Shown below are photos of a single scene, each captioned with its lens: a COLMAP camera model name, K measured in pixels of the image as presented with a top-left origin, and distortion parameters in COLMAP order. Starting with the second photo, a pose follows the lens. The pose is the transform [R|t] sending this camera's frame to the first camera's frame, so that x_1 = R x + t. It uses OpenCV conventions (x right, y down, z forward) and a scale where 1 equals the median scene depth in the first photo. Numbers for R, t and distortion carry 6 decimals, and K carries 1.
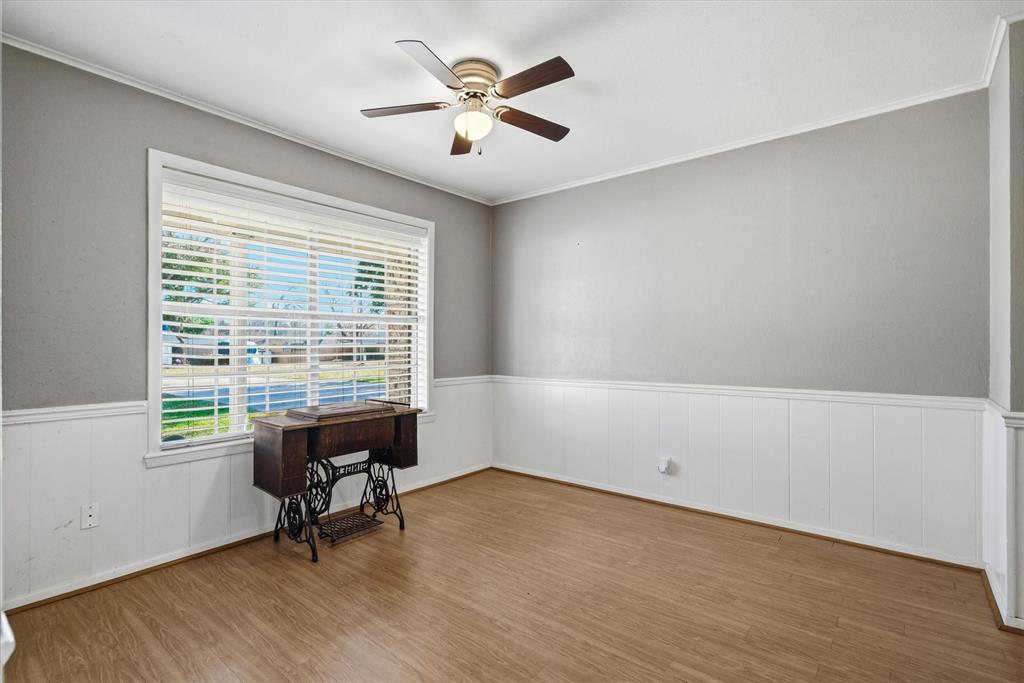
lens RADIAL K [[483.0, 0, 507.5], [0, 483.0, 347.4], [0, 0, 1]] dist [-0.000621, 0.000323]
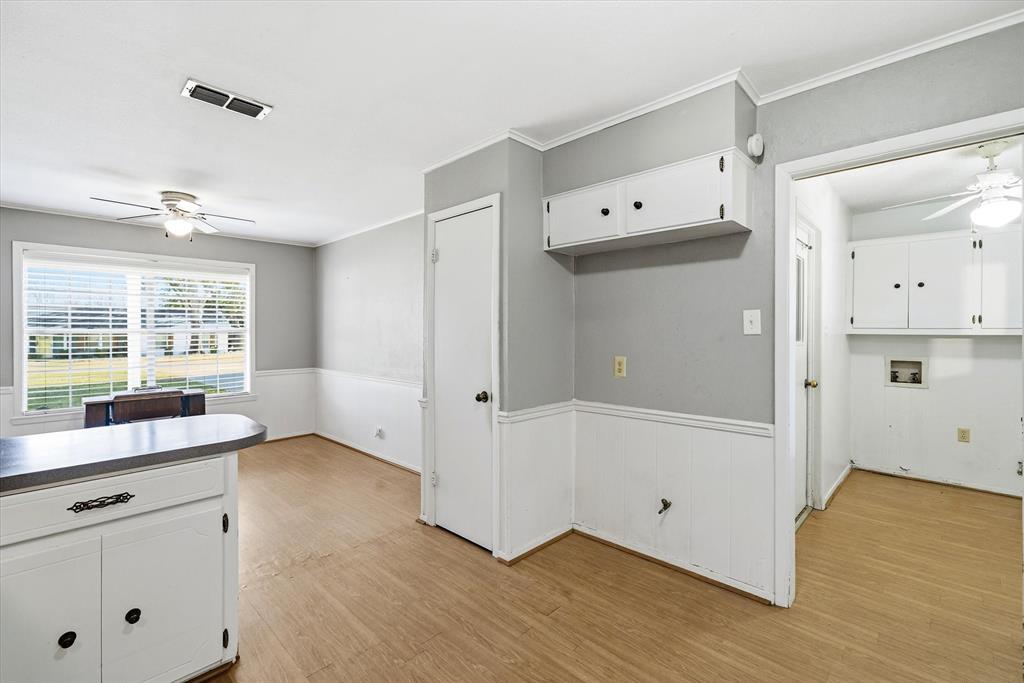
lens RADIAL K [[446.7, 0, 506.9], [0, 446.7, 337.0], [0, 0, 1]] dist [0.001320, 0.000167]
pose [[0.996981, 0.000897, -0.077641, 0.717857], [-0.000318, 0.999972, 0.007467, -0.049592], [0.077645, -0.007420, 0.996953, -0.291889]]
